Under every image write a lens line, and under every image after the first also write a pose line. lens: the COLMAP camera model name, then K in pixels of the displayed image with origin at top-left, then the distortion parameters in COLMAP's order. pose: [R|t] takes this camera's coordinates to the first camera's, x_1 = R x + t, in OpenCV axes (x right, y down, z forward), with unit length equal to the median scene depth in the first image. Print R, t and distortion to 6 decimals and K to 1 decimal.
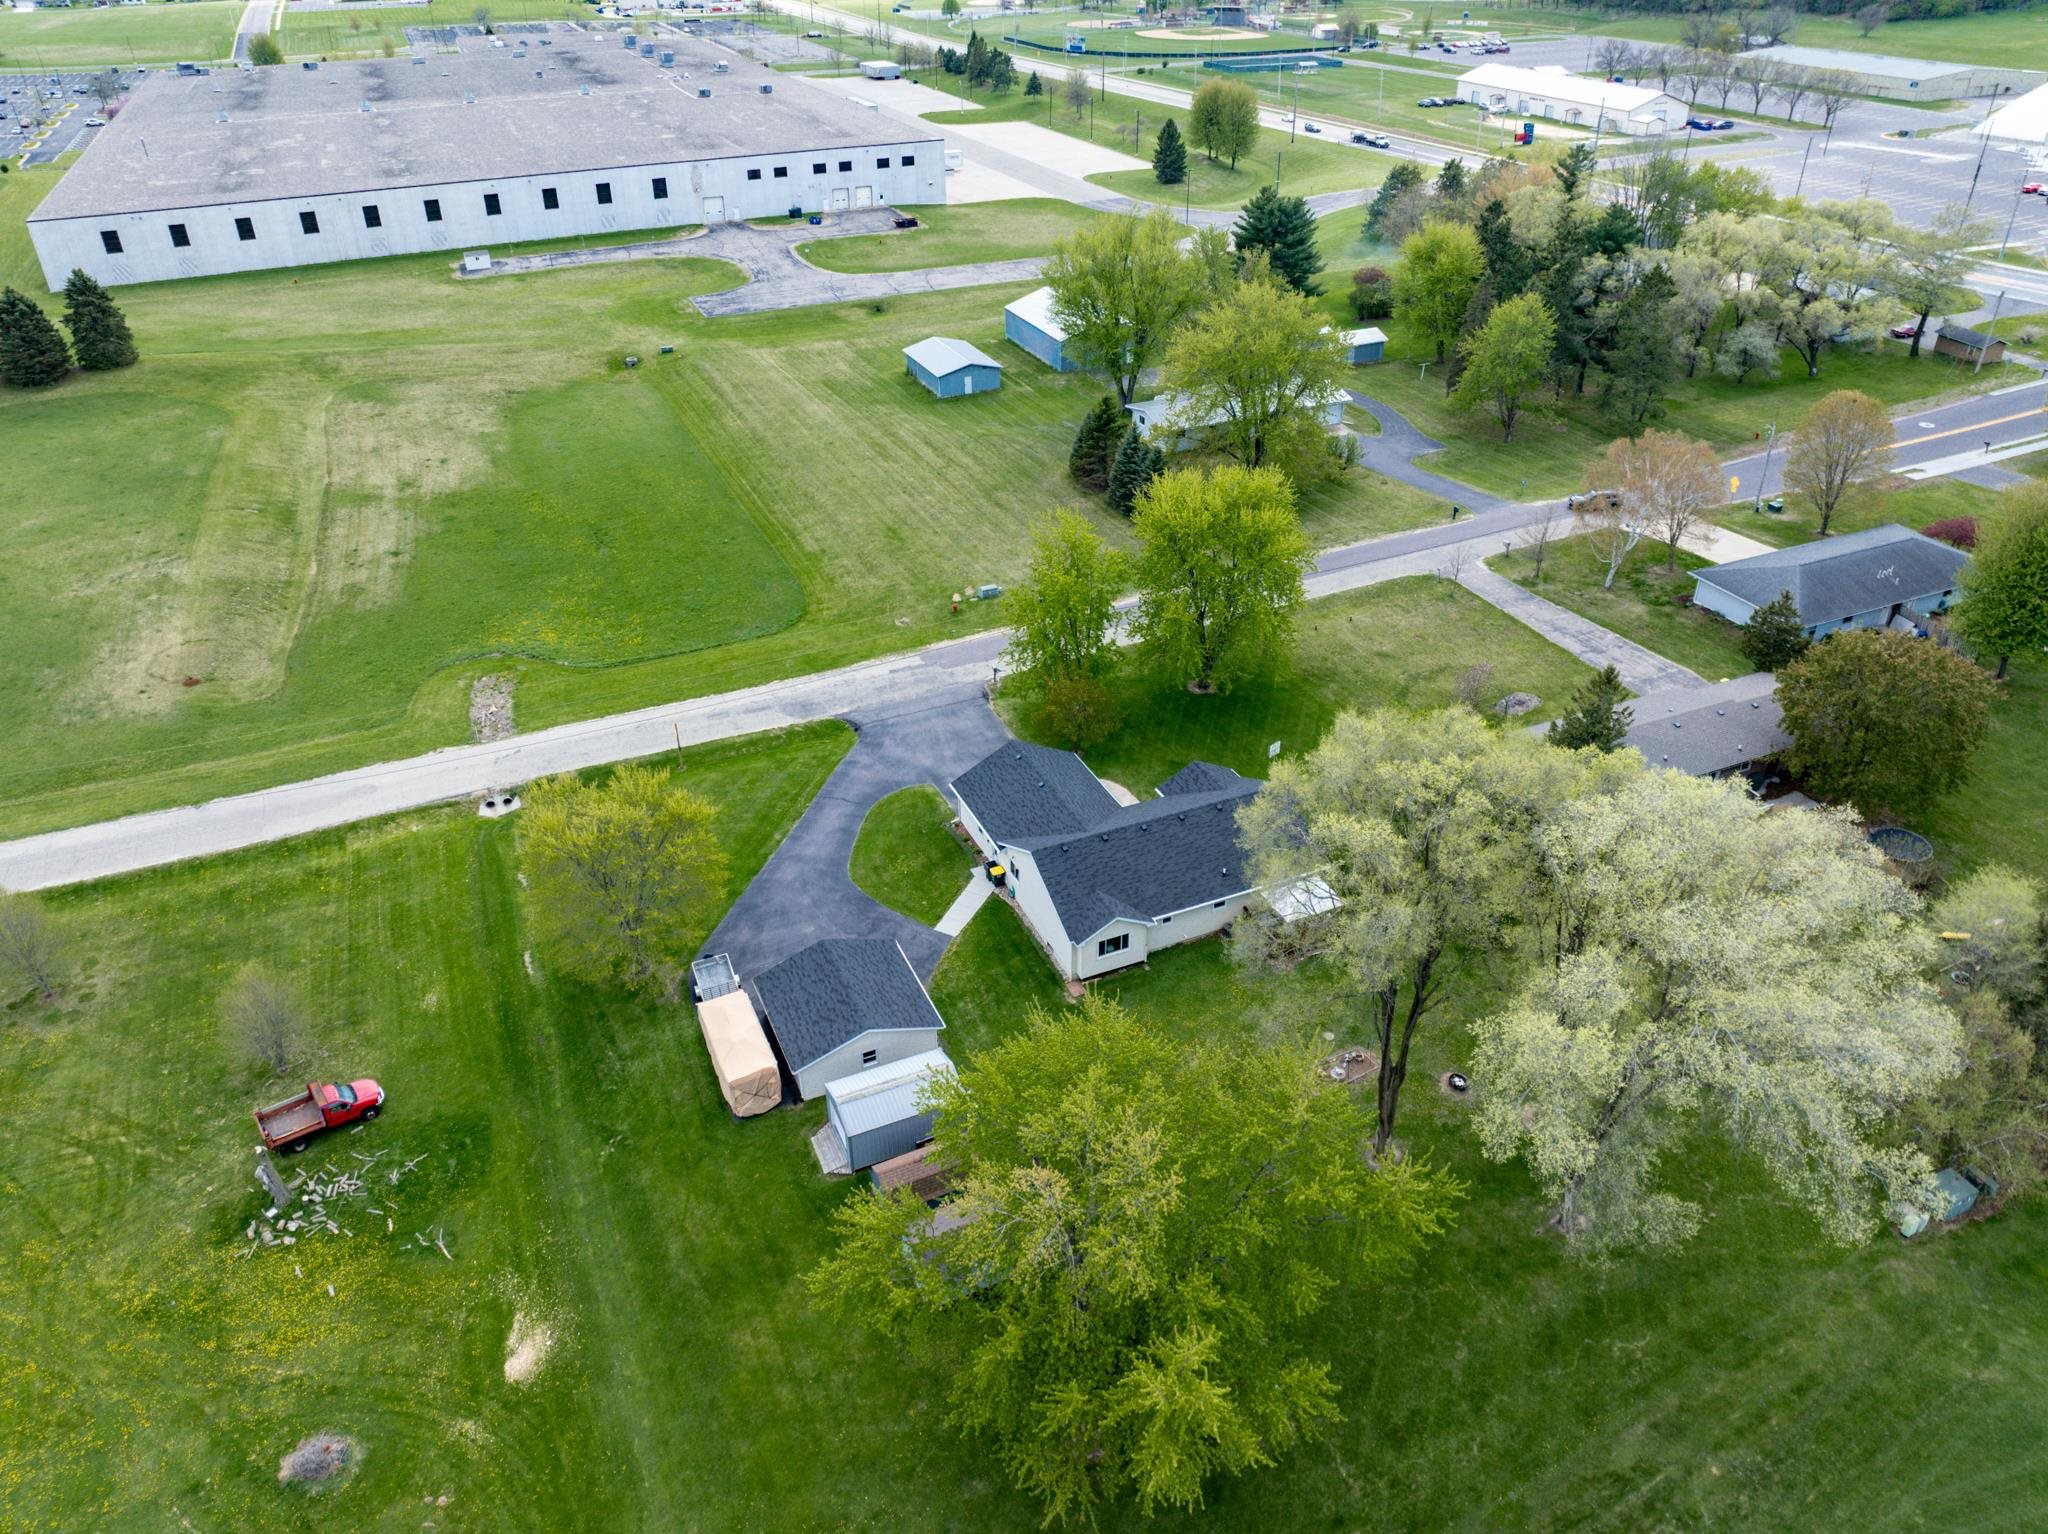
lens RADIAL K [[1440.1, 0, 1027.3], [0, 1440.1, 767.1], [0, 0, 1]] dist [-0.041407, 0.005581]
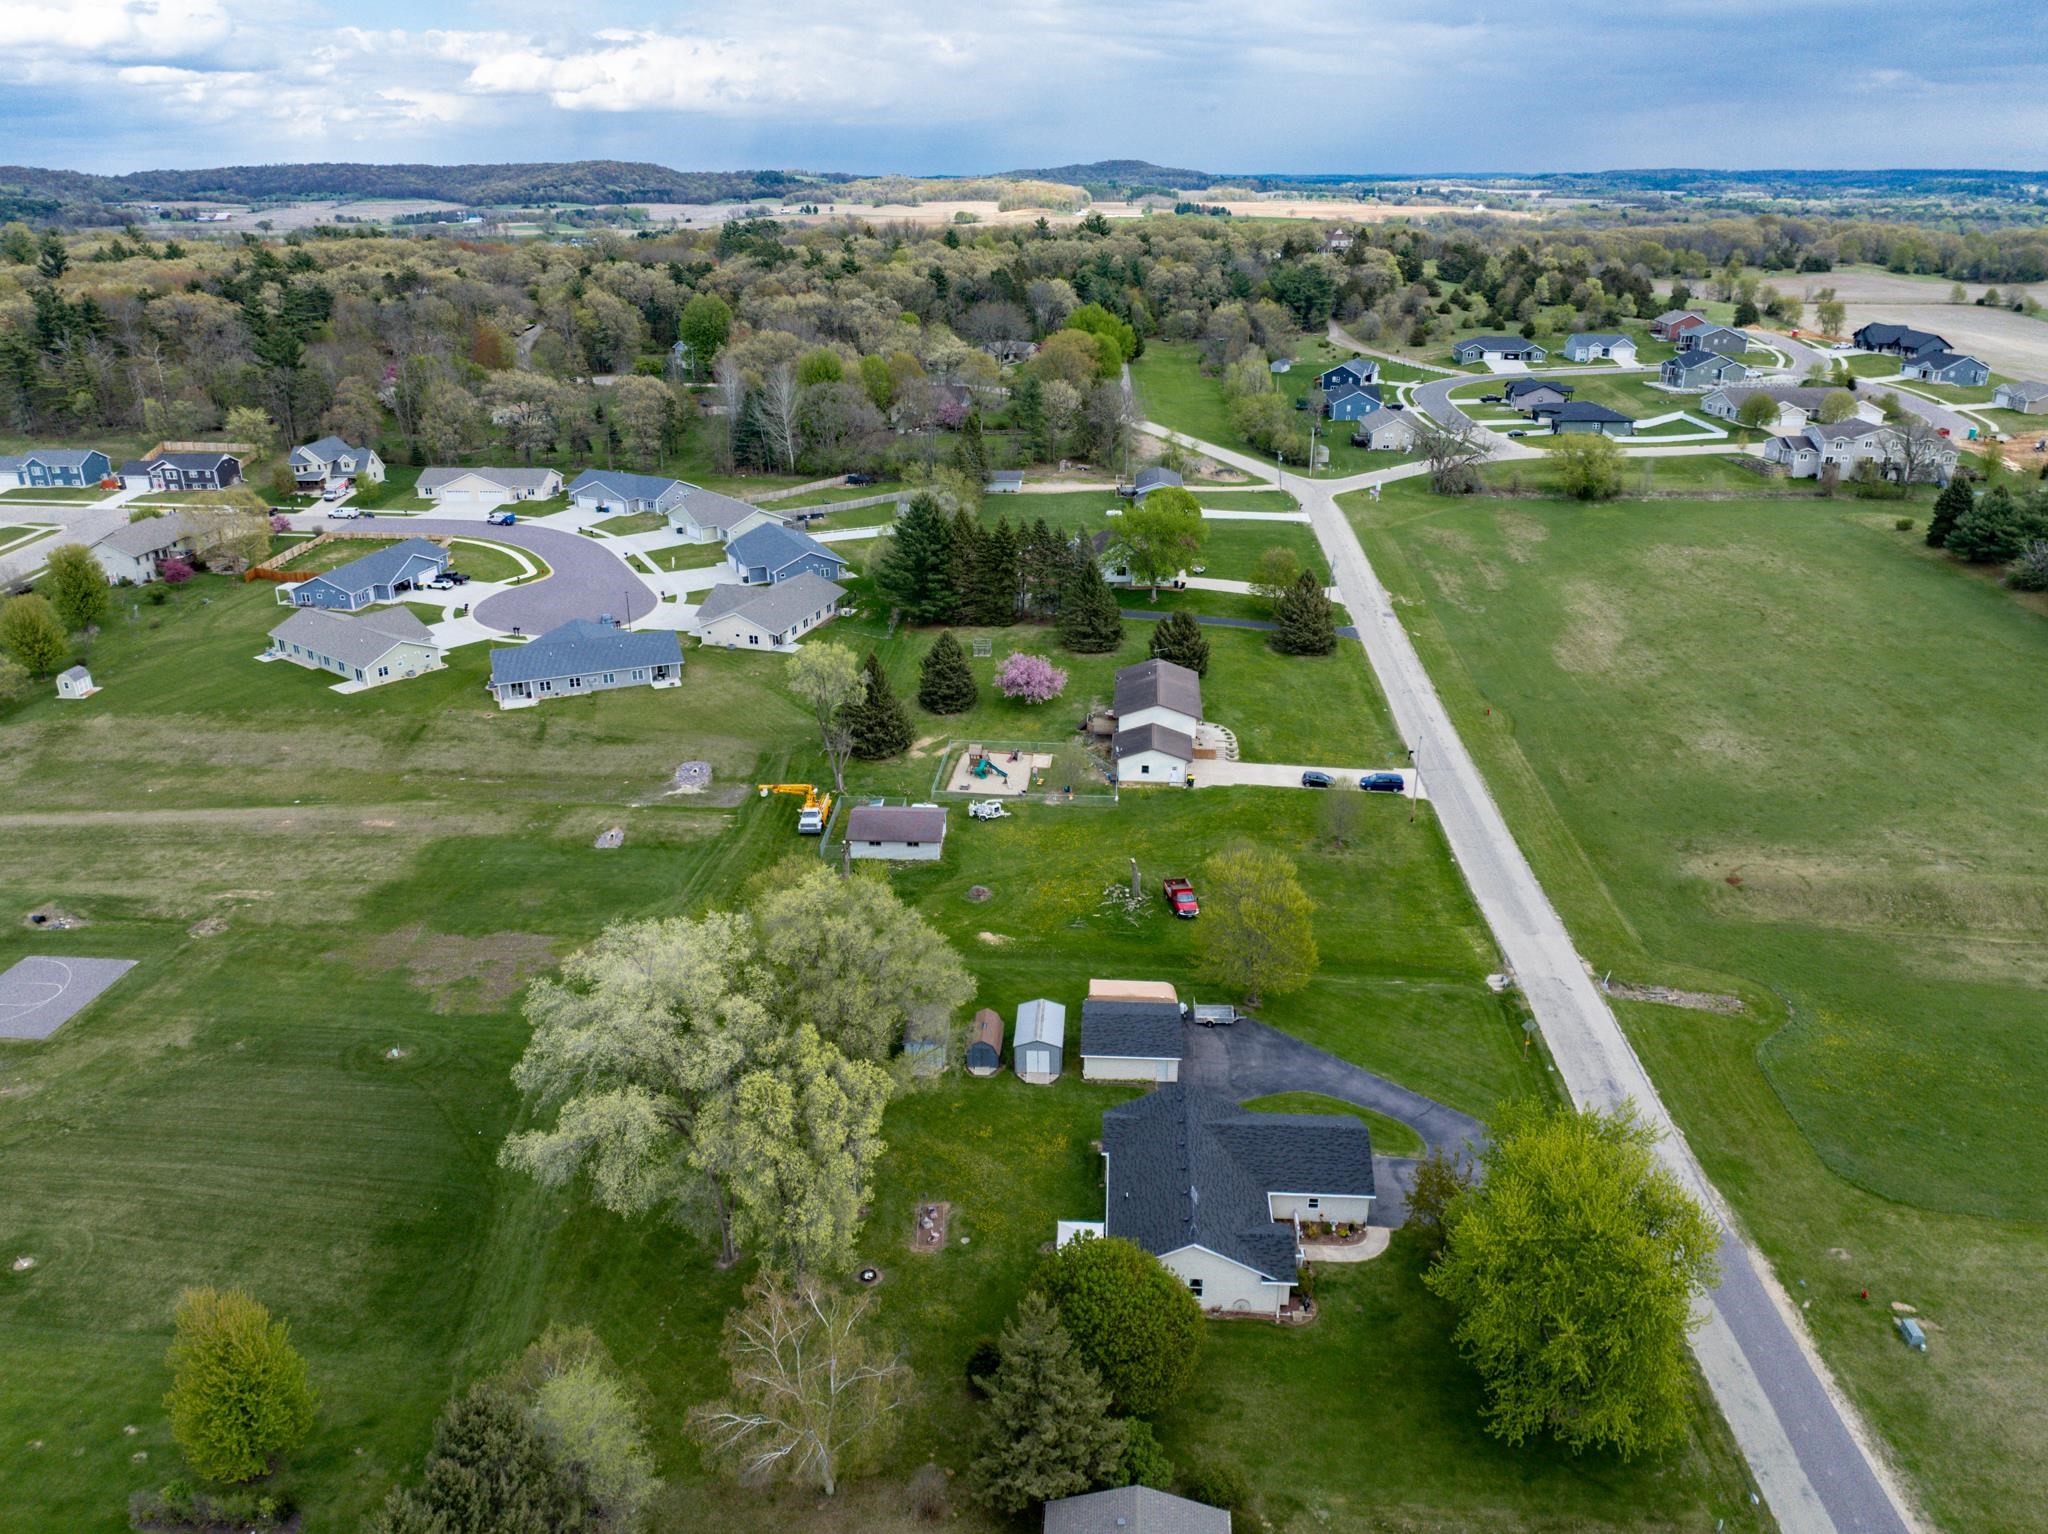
lens RADIAL K [[1440.1, 0, 1027.3], [0, 1440.1, 767.1], [0, 0, 1]] dist [-0.041407, 0.005581]
pose [[-0.462269, 0.350809, -0.814396, 0.500010], [-0.465978, 0.685282, 0.559691, -0.387333], [0.754435, 0.638218, -0.153315, 0.458521]]
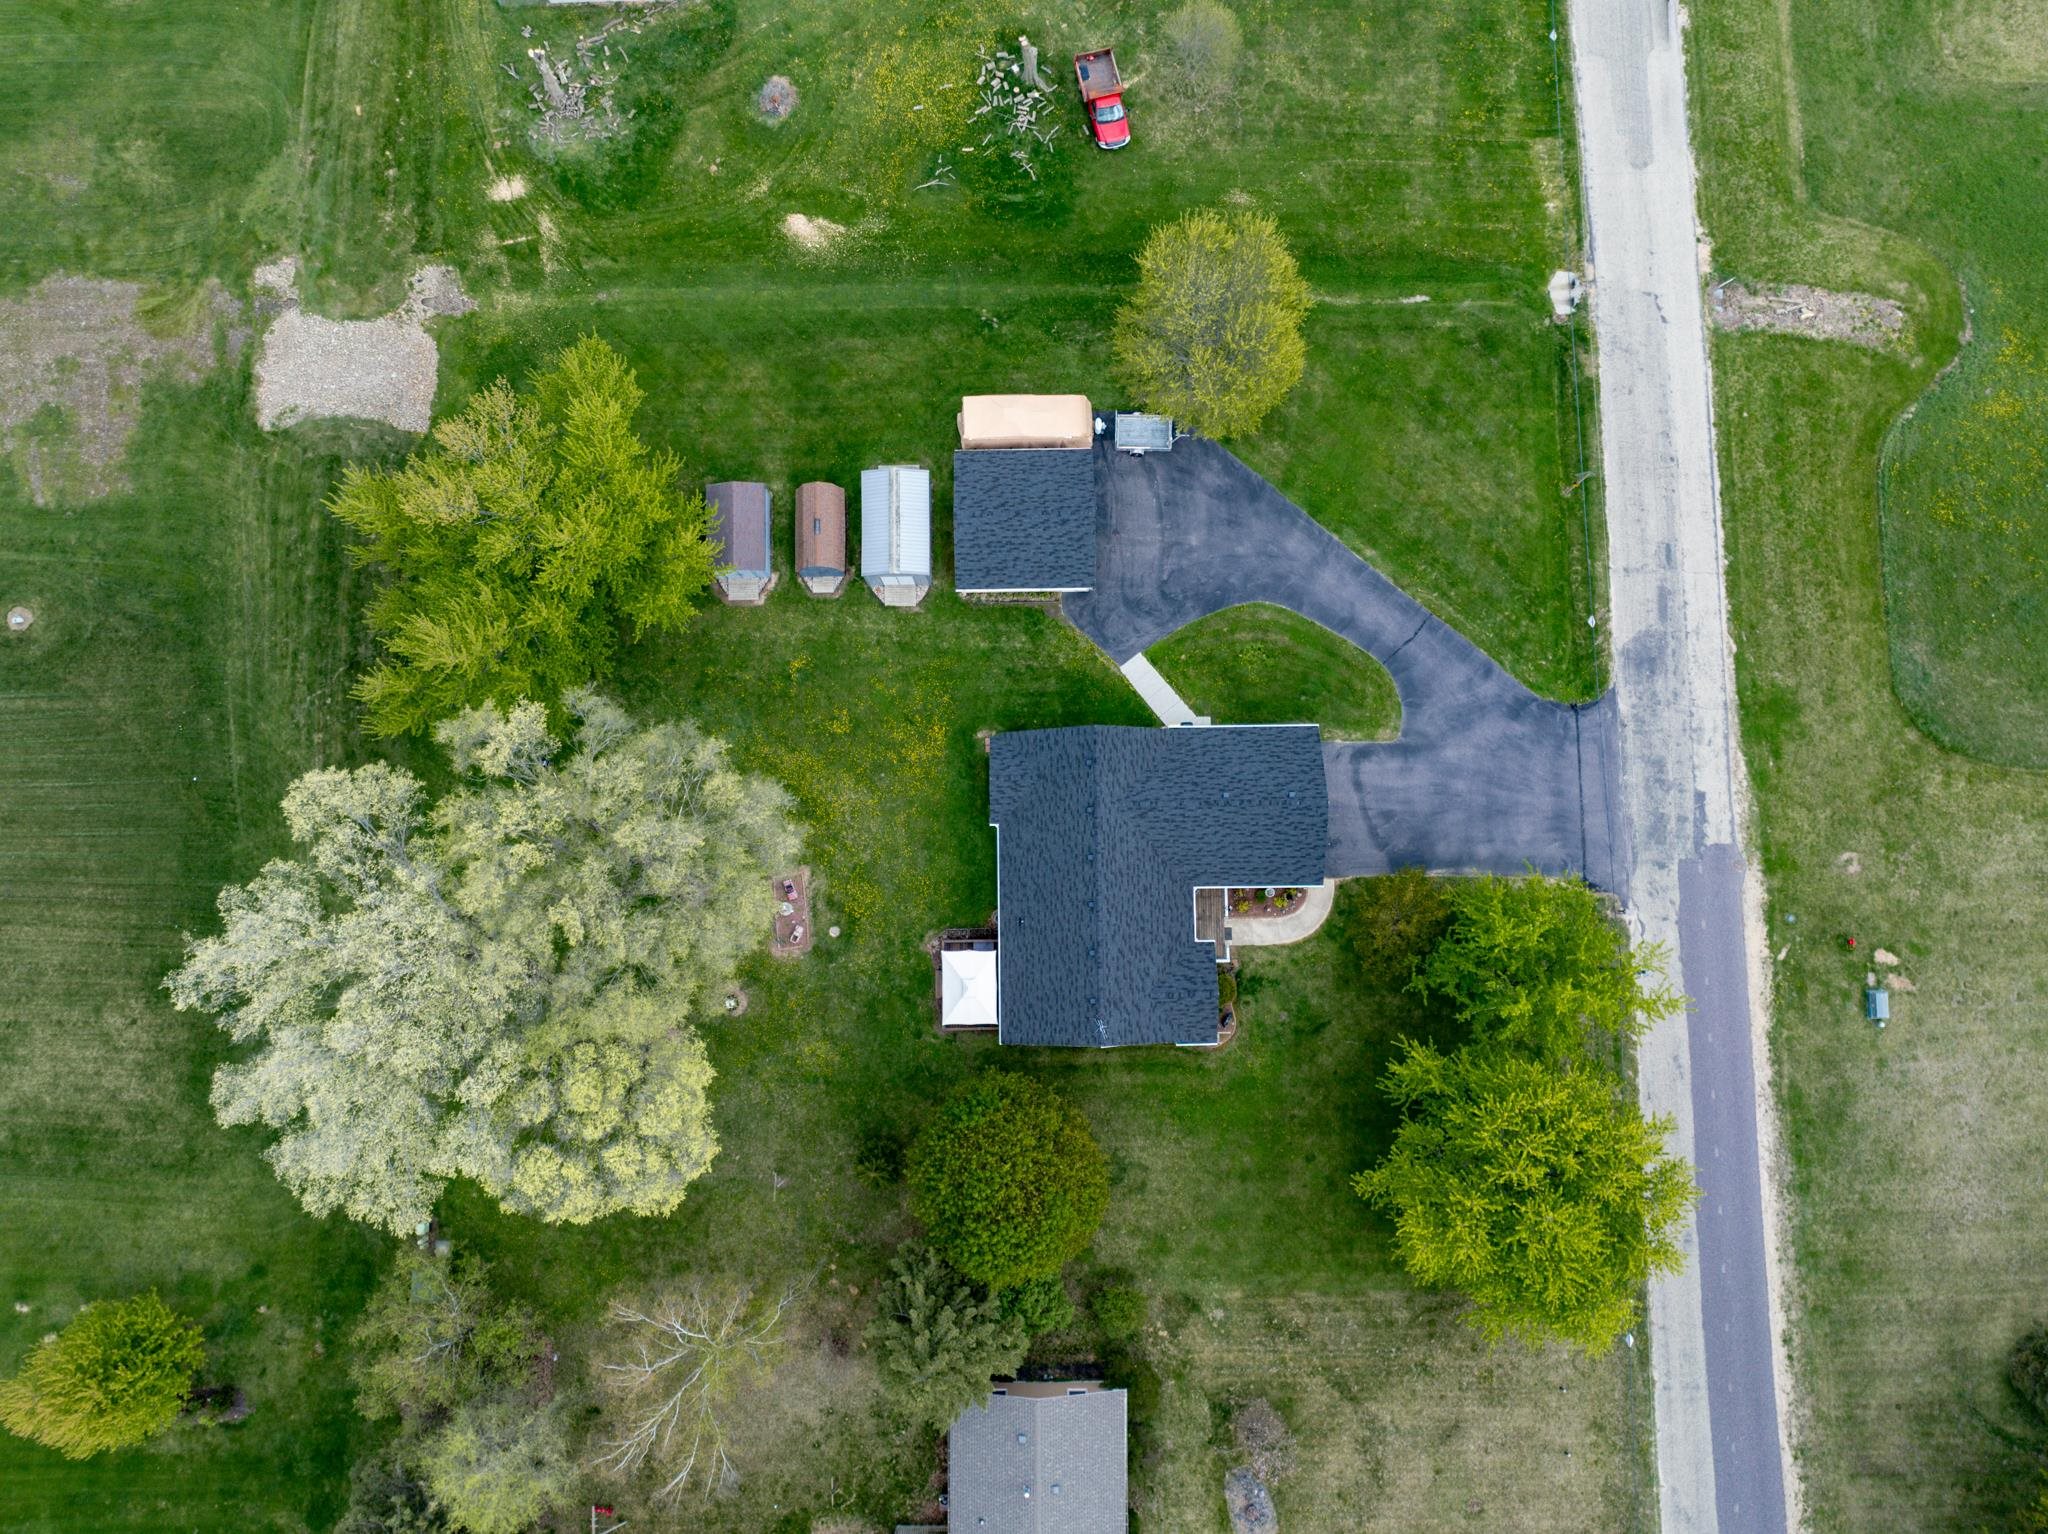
lens RADIAL K [[1440.1, 0, 1027.3], [0, 1440.1, 767.1], [0, 0, 1]] dist [-0.041407, 0.005581]
pose [[-0.393769, 0.915379, -0.083831, 0.062376], [-0.483447, -0.128667, 0.865866, -0.371136], [0.781809, 0.381479, 0.493202, 0.256303]]
